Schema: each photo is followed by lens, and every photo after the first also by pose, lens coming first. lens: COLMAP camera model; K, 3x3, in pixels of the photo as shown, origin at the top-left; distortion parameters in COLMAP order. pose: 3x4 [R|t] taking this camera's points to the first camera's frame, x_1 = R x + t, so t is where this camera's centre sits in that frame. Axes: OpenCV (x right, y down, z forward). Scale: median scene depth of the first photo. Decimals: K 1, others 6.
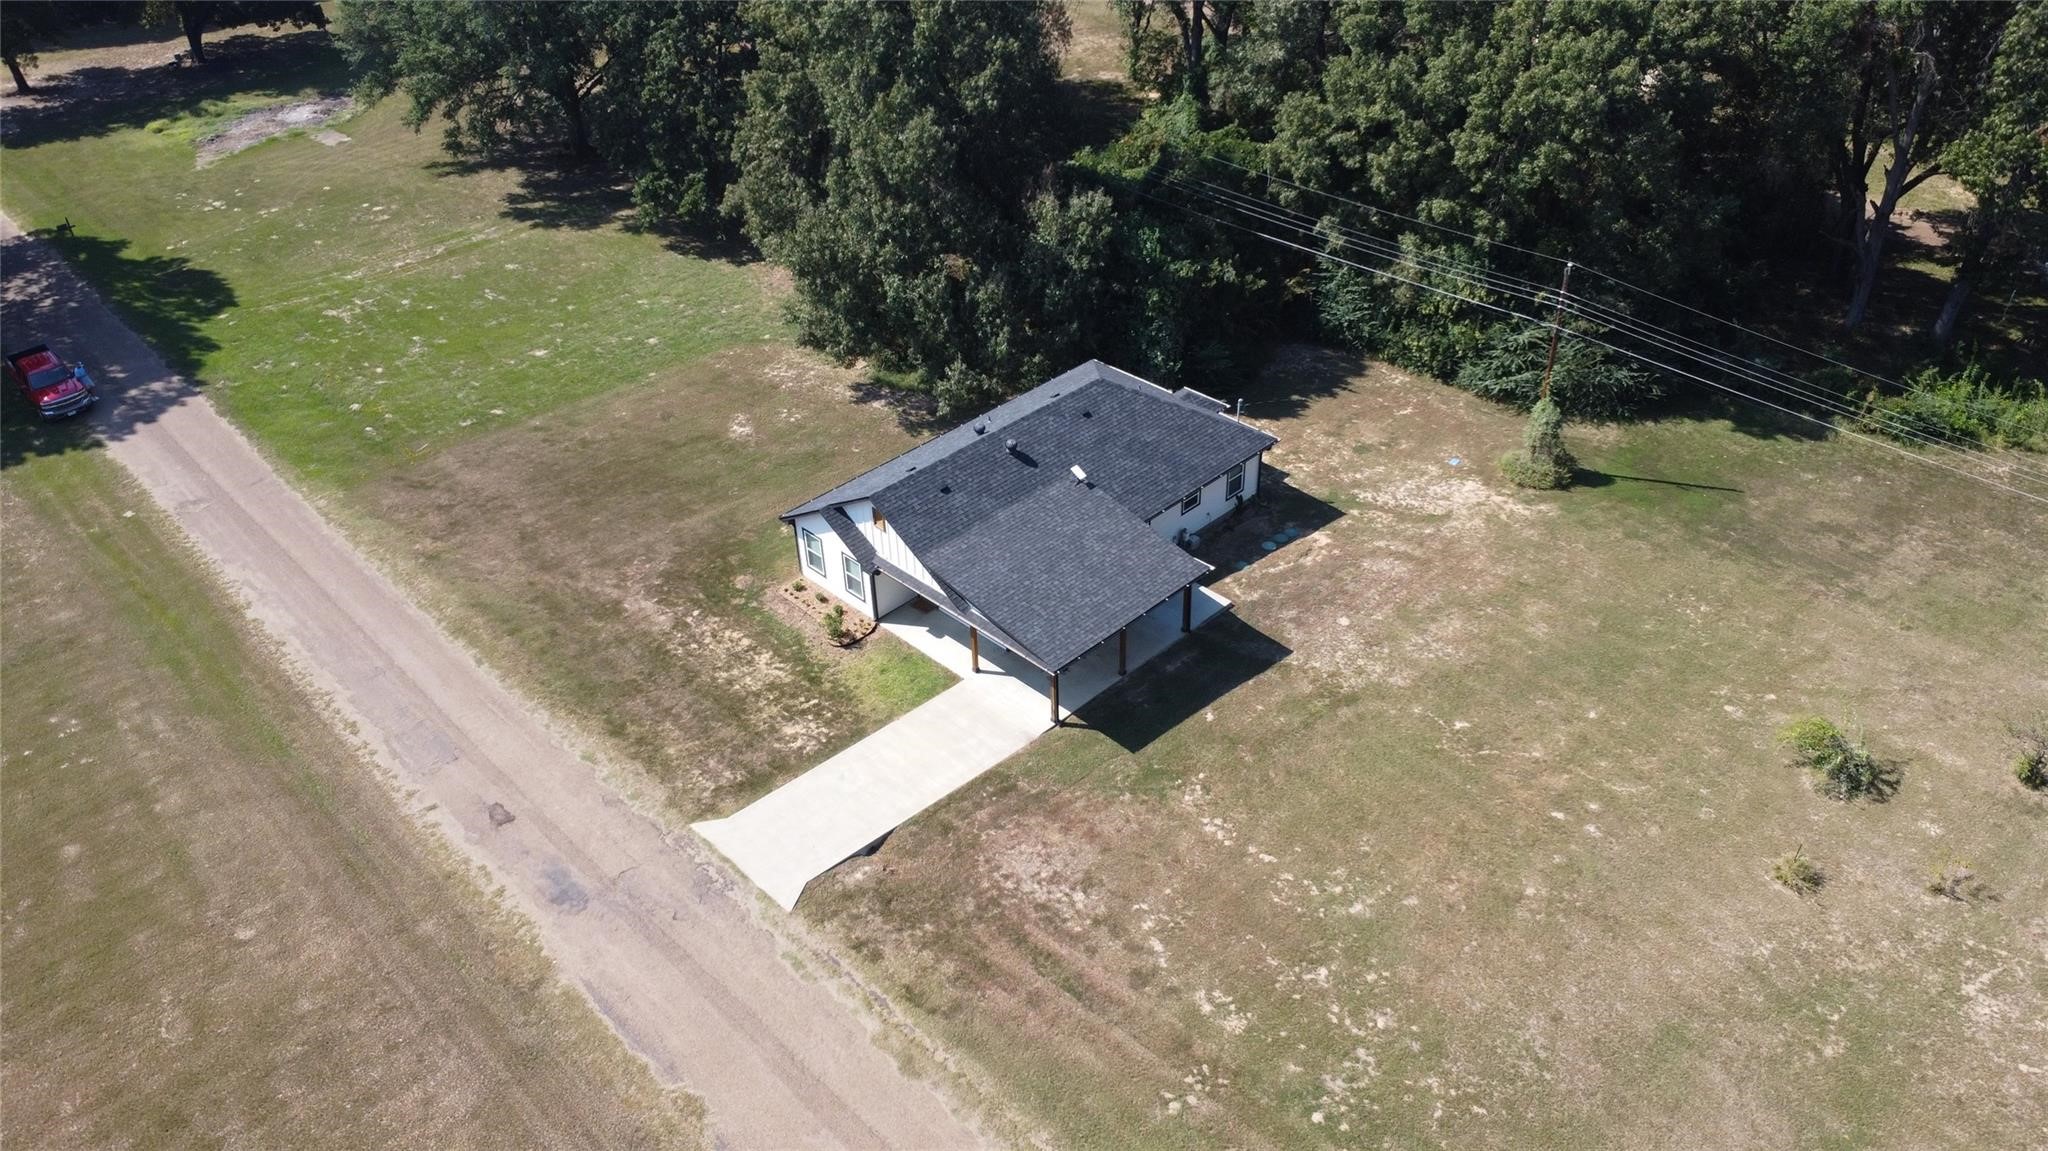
lens RADIAL K [[1497.3, 0, 1024.0], [0, 1497.3, 575.5], [0, 0, 1]] dist [-0.024877, 0.006123]
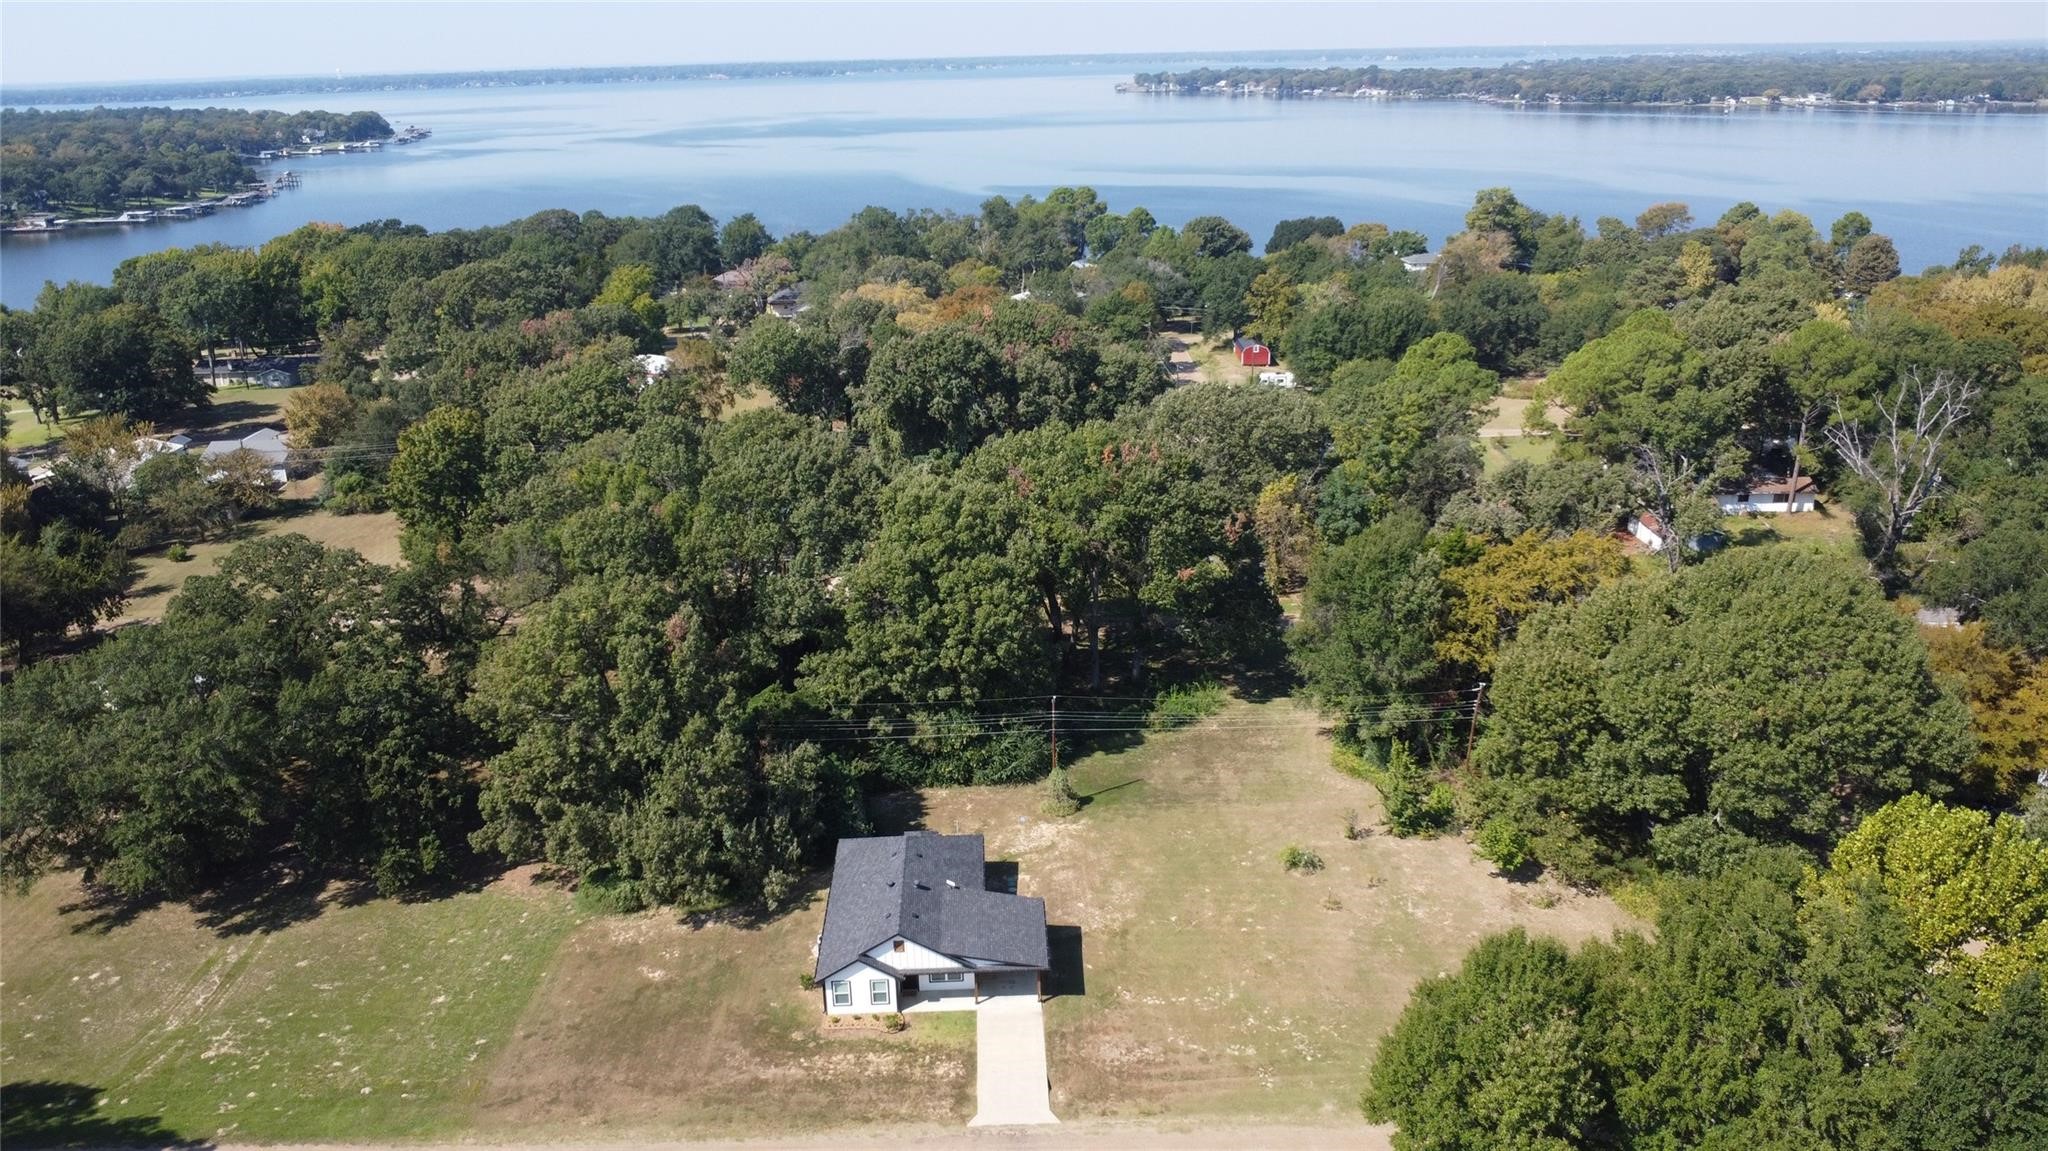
lens RADIAL K [[1497.3, 0, 1024.0], [0, 1497.3, 575.5], [0, 0, 1]] dist [-0.024877, 0.006123]
pose [[0.683984, -0.232910, 0.691317, -0.867636], [0.425464, 0.897158, -0.118692, -0.123884], [-0.592575, 0.375314, 0.712737, -0.373421]]
